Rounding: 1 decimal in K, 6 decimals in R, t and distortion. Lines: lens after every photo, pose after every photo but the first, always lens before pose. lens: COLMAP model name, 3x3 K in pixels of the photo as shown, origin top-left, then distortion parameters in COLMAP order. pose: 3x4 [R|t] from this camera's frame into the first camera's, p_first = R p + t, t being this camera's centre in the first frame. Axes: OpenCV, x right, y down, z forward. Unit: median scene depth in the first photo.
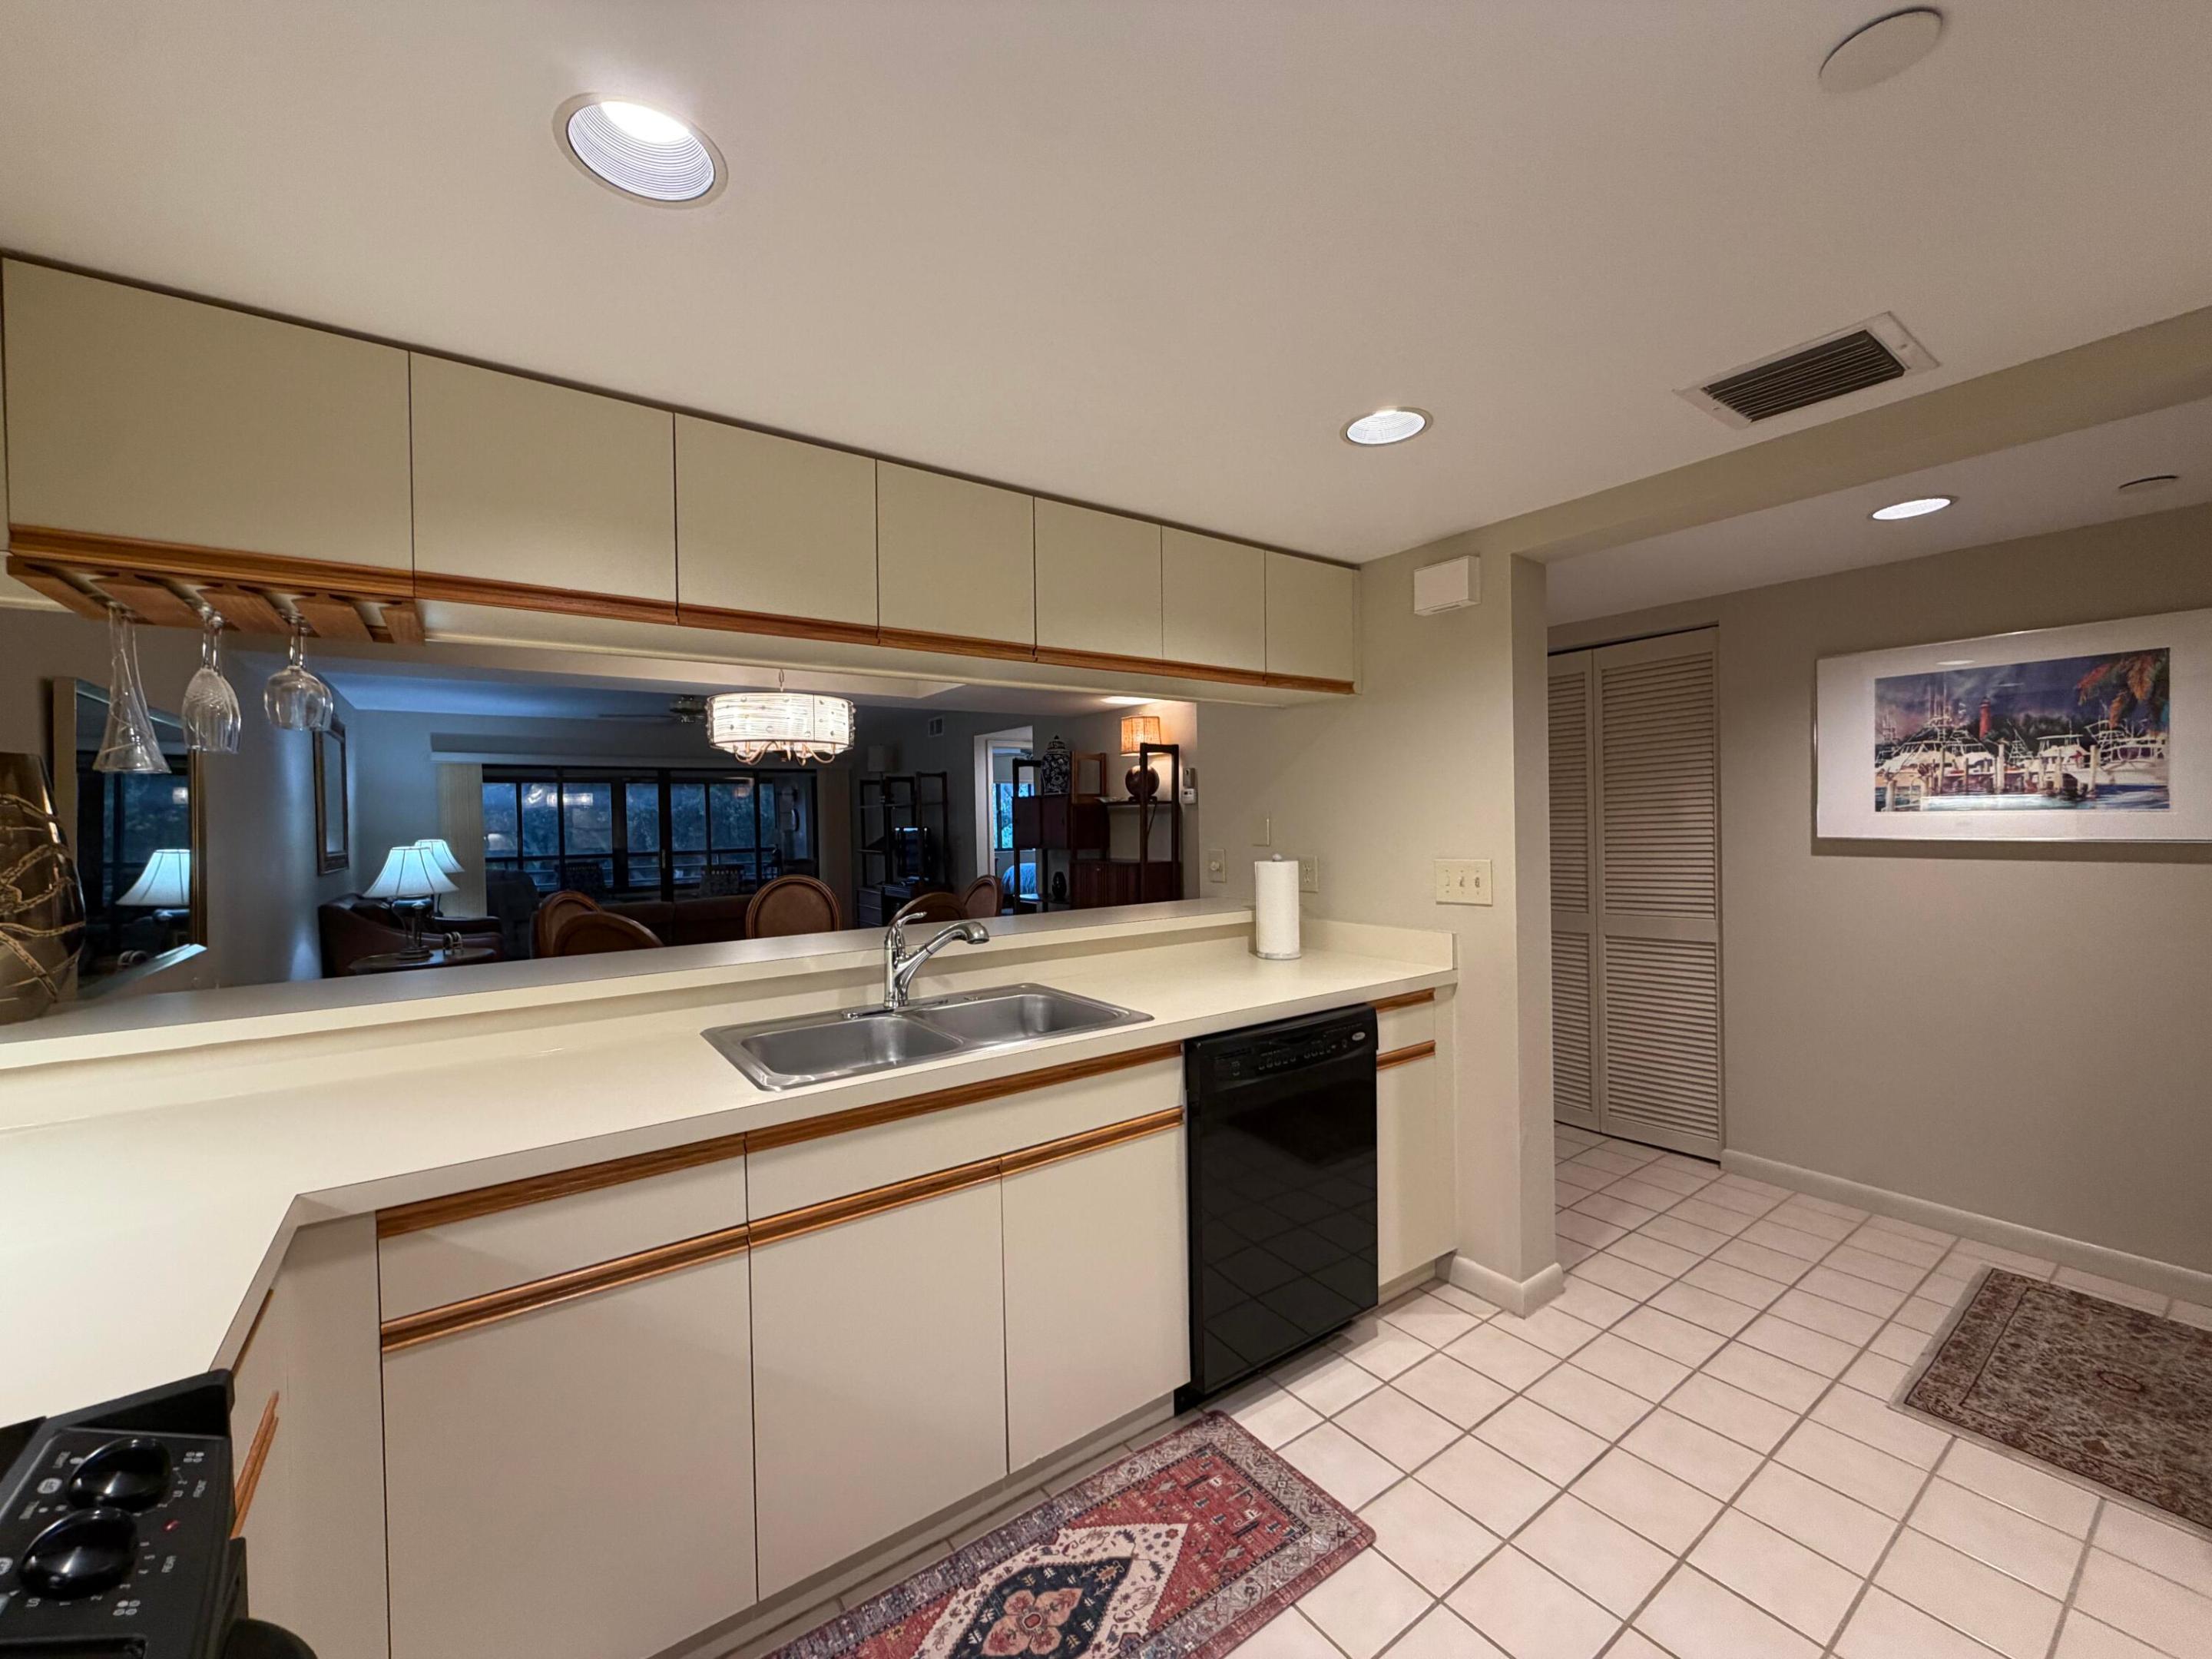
lens RADIAL K [[881.6, 0, 1098.4], [0, 881.6, 830.4], [0, 0, 1]] dist [0.000418, 0.000089]
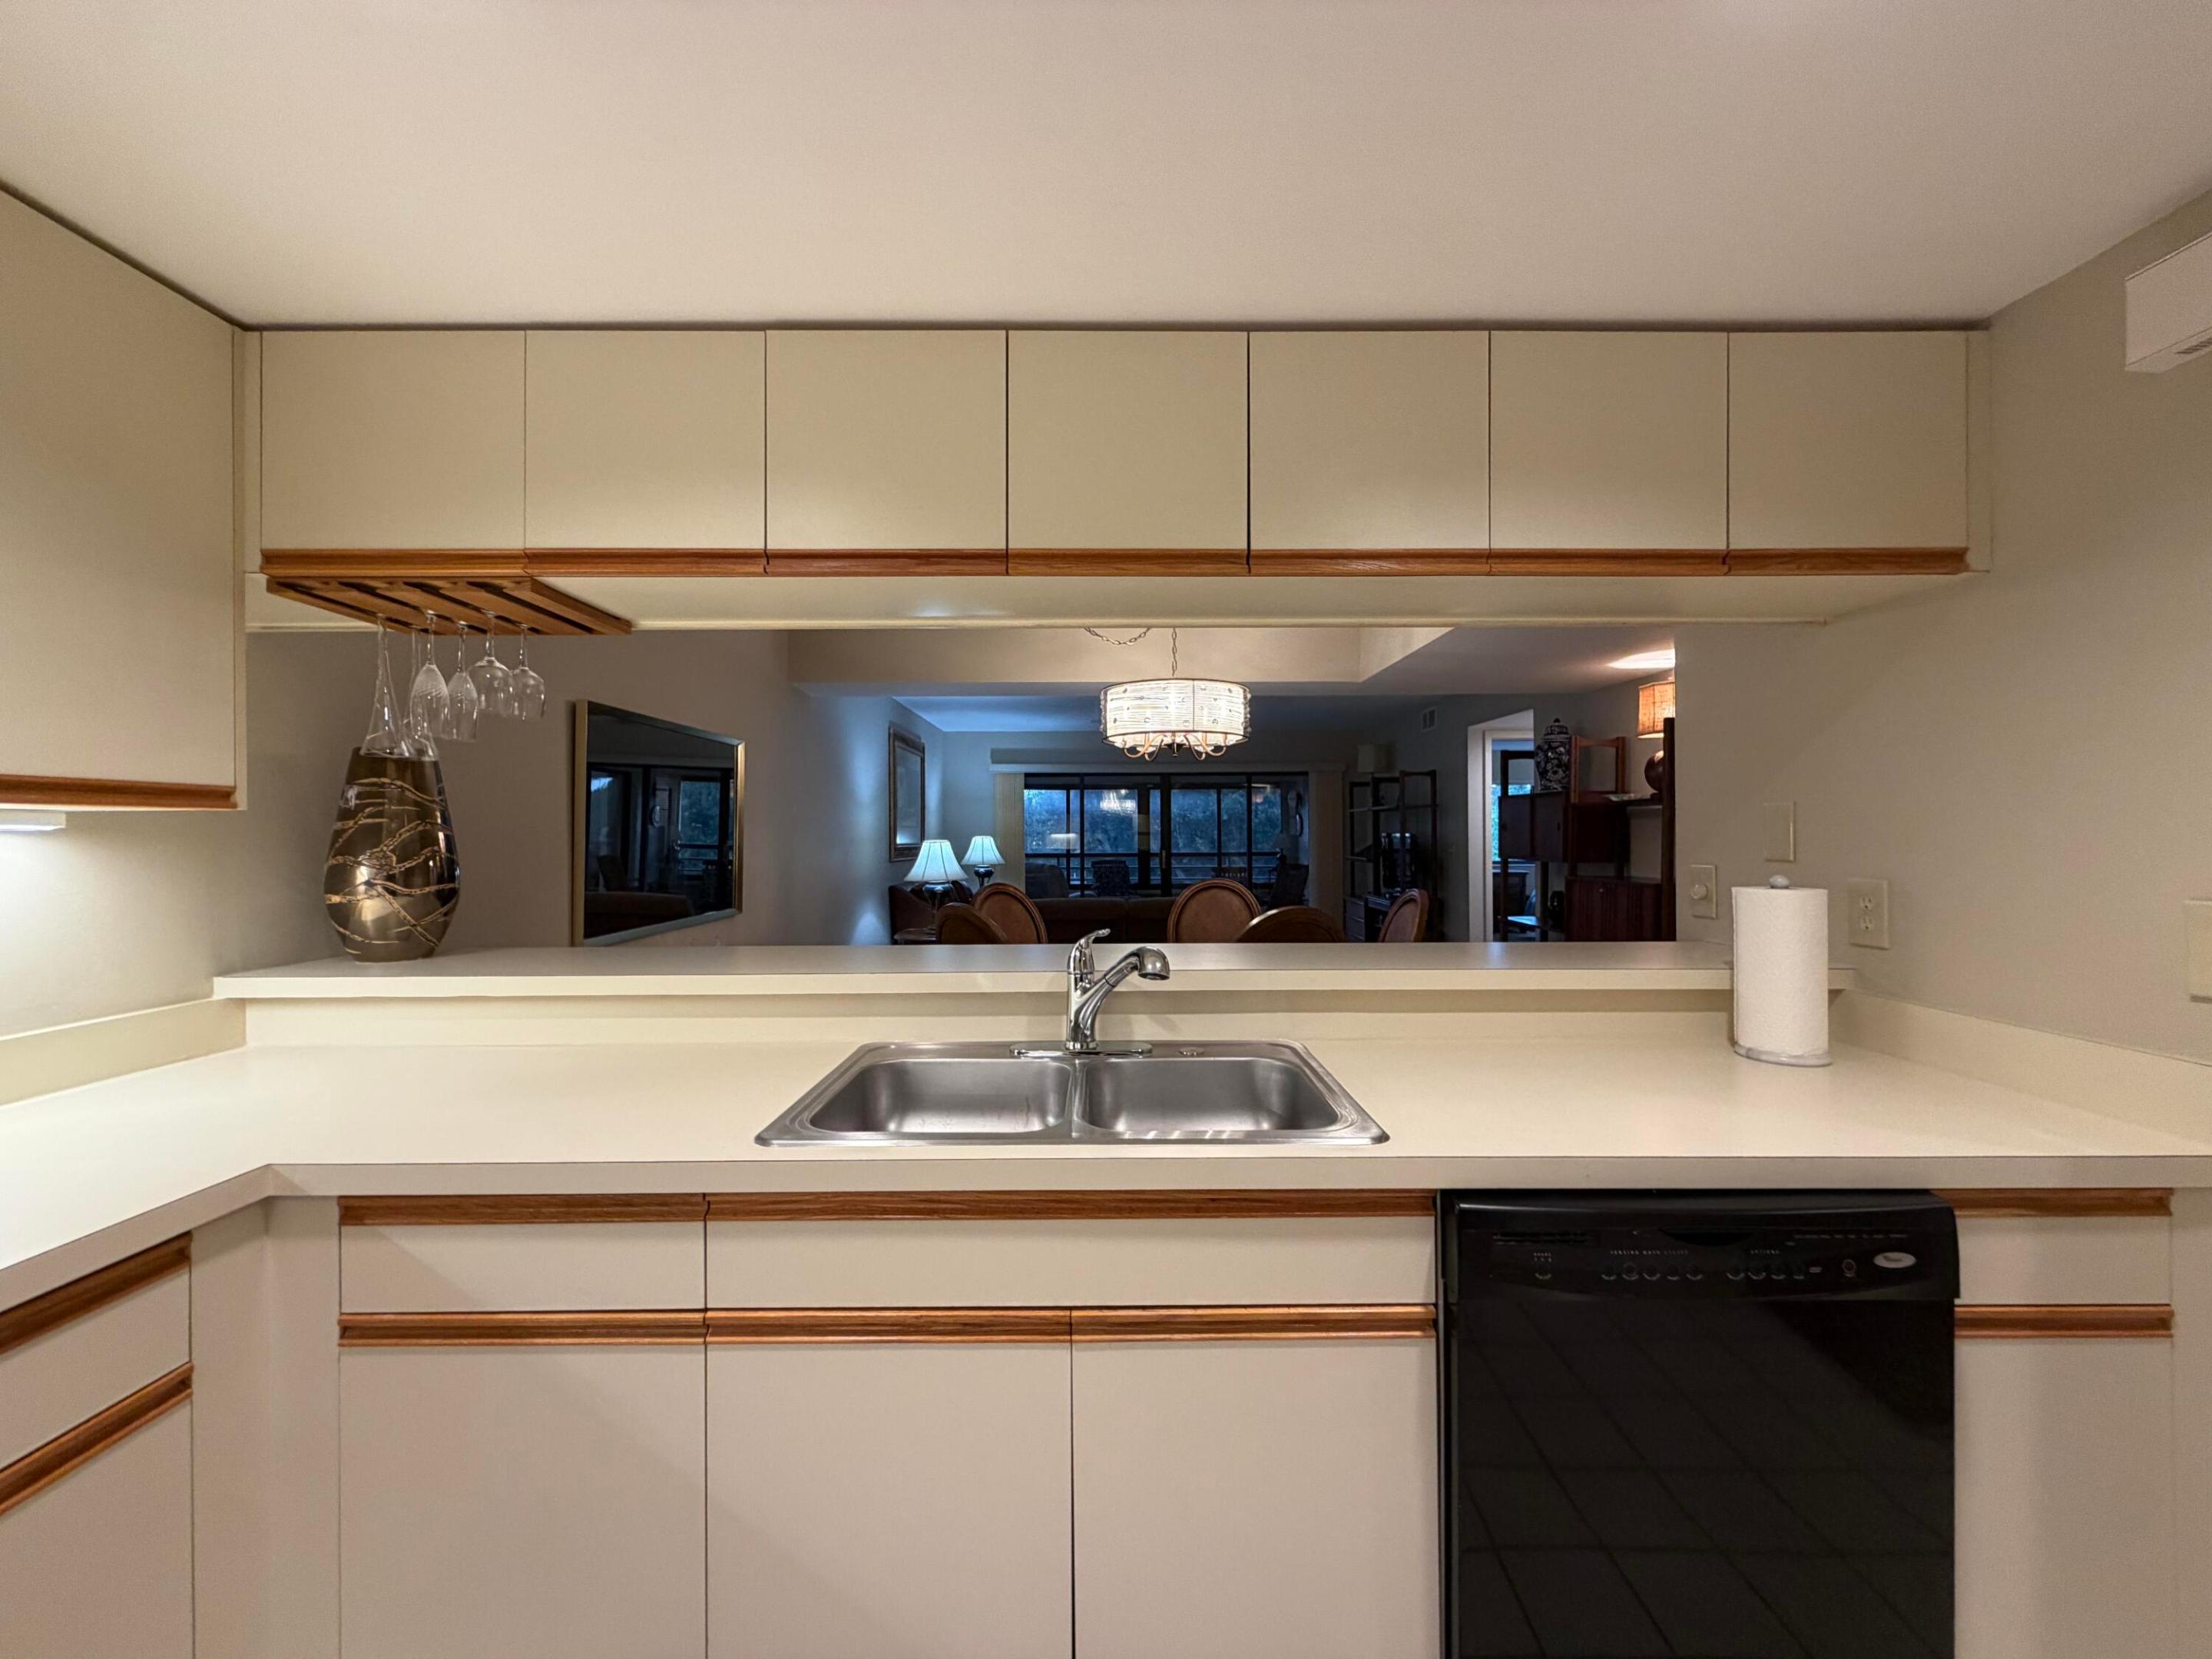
lens RADIAL K [[881.6, 0, 1098.4], [0, 881.6, 830.4], [0, 0, 1]] dist [0.000418, 0.000089]
pose [[0.818404, 0.014070, -0.574471, 0.170575], [-0.019293, 0.999809, -0.002998, 0.008191], [0.574320, 0.013537, 0.818519, 0.285587]]
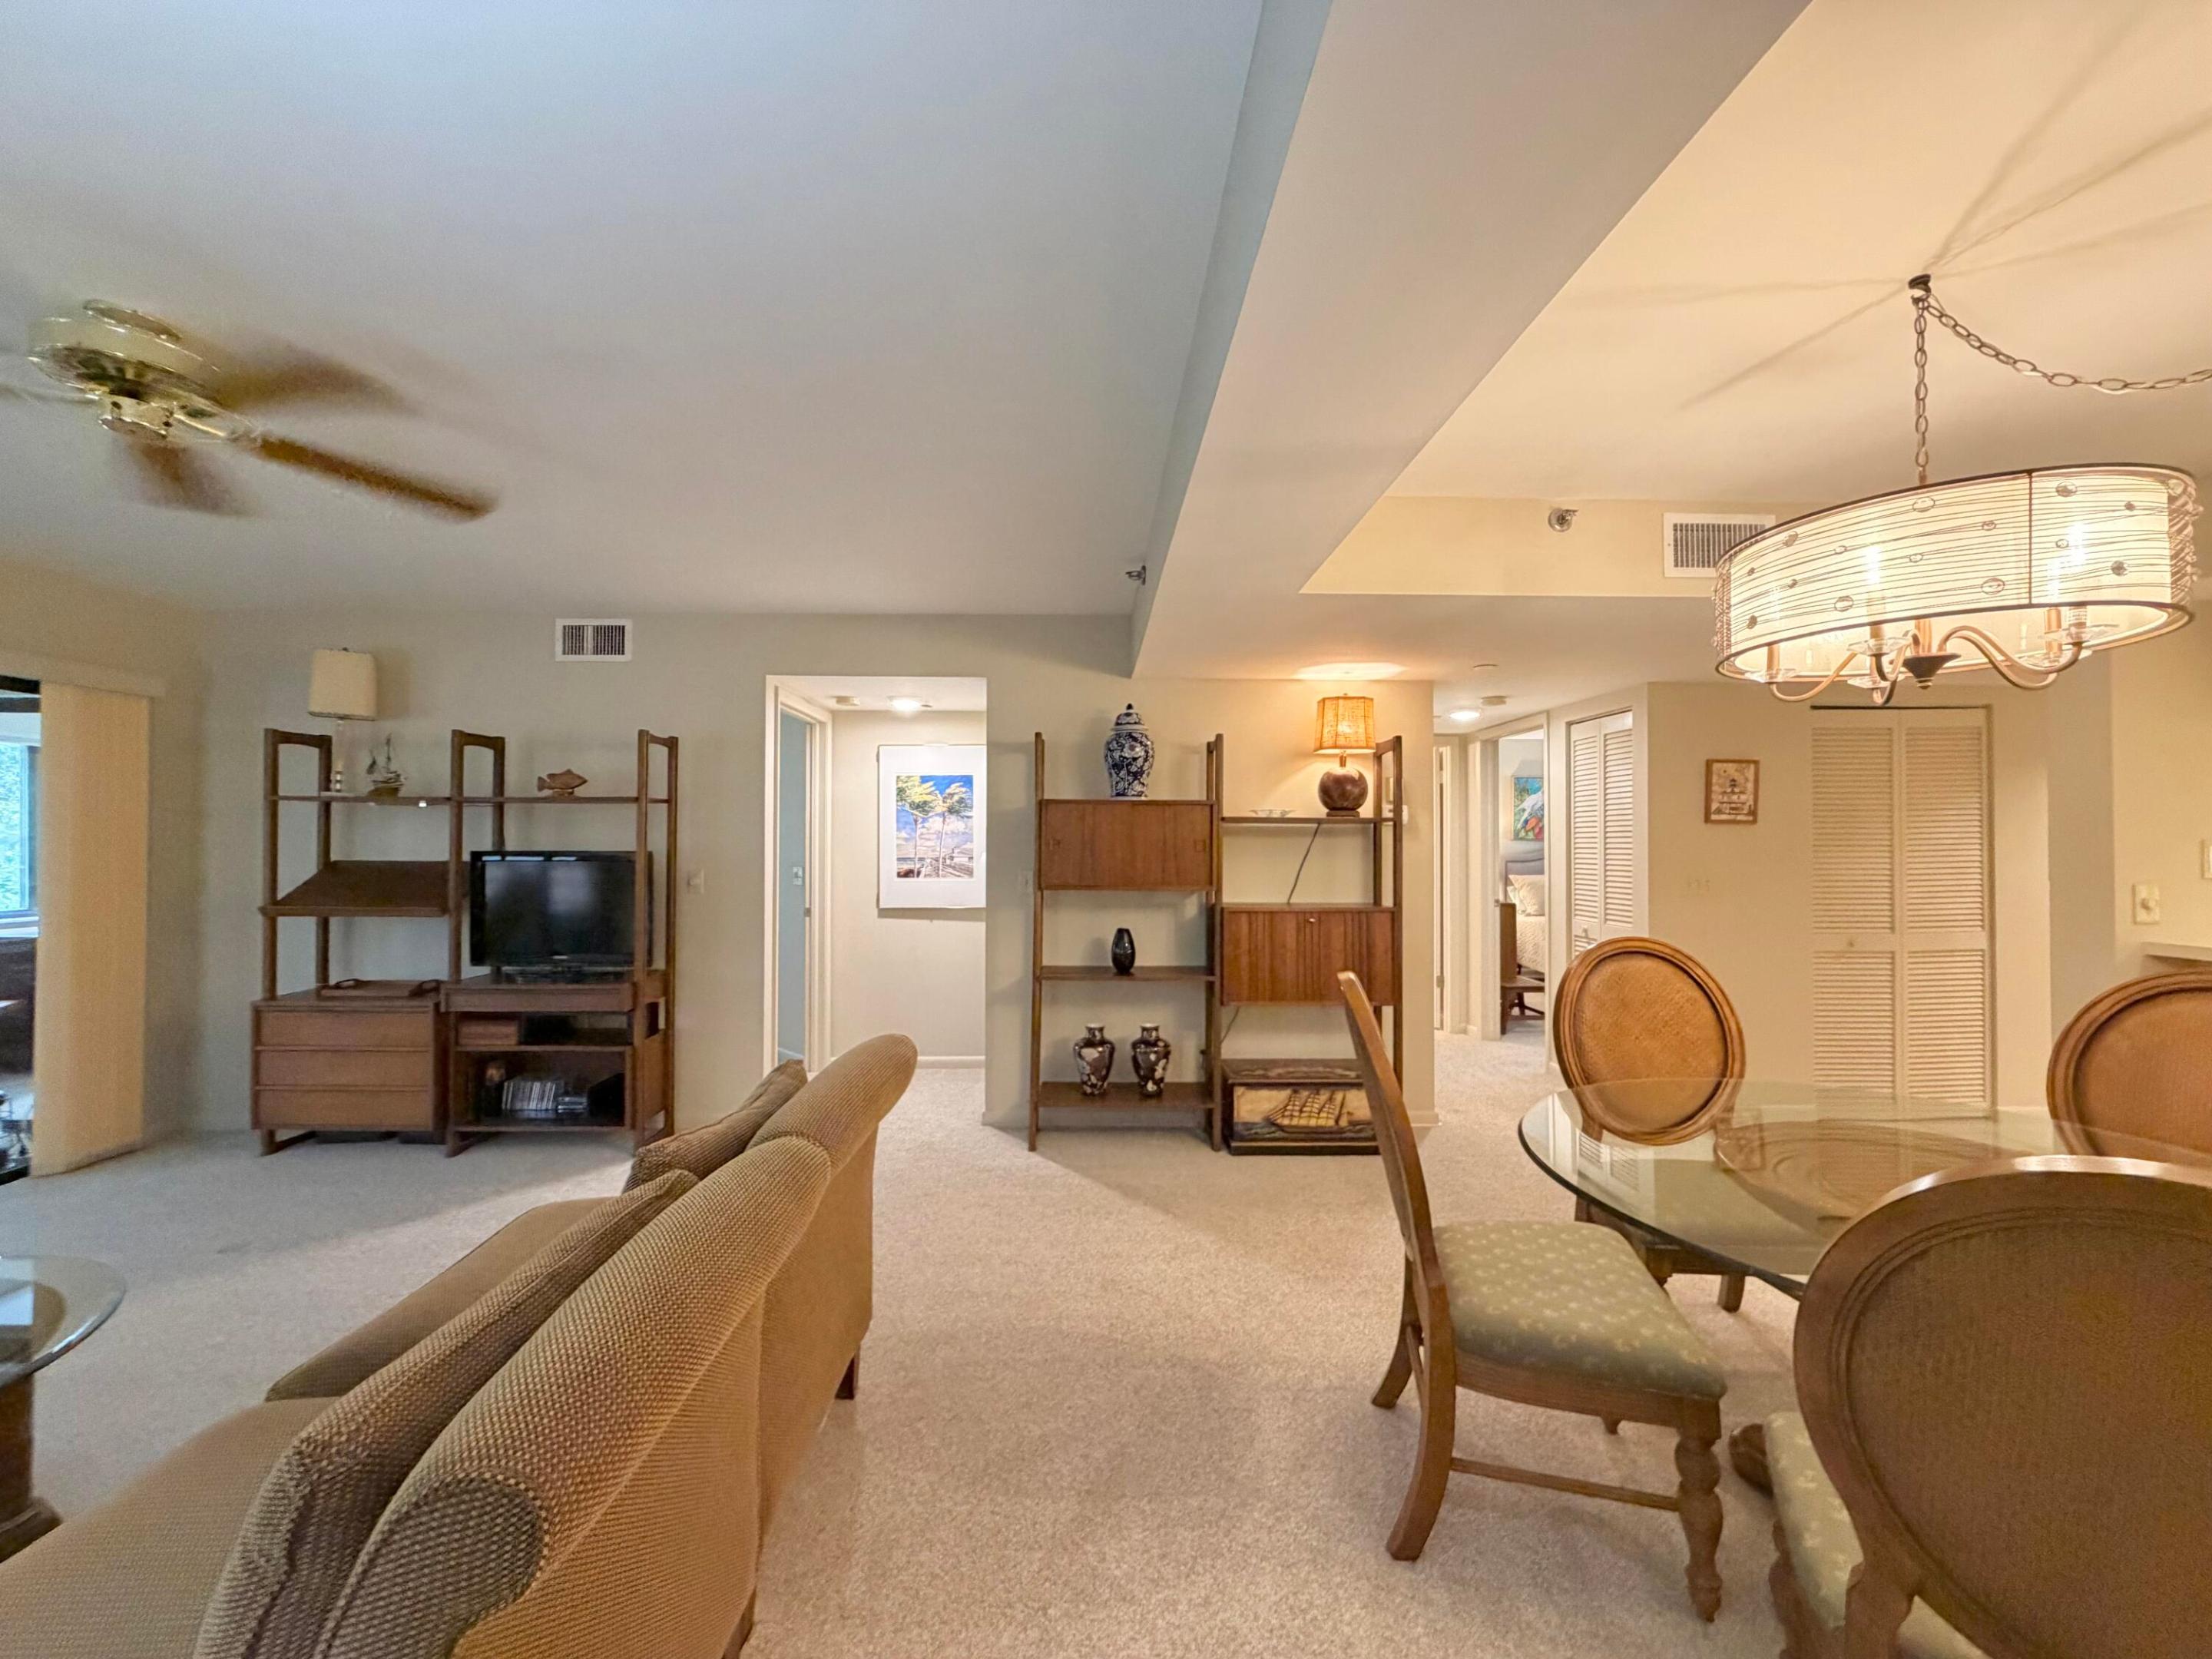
lens RADIAL K [[881.6, 0, 1098.4], [0, 881.6, 830.4], [0, 0, 1]] dist [0.000418, 0.000089]
pose [[0.558891, 0.031662, 0.828637, -1.340712], [-0.003815, 0.999358, -0.035613, 0.003479], [-0.829233, 0.016743, 0.558653, 1.614514]]
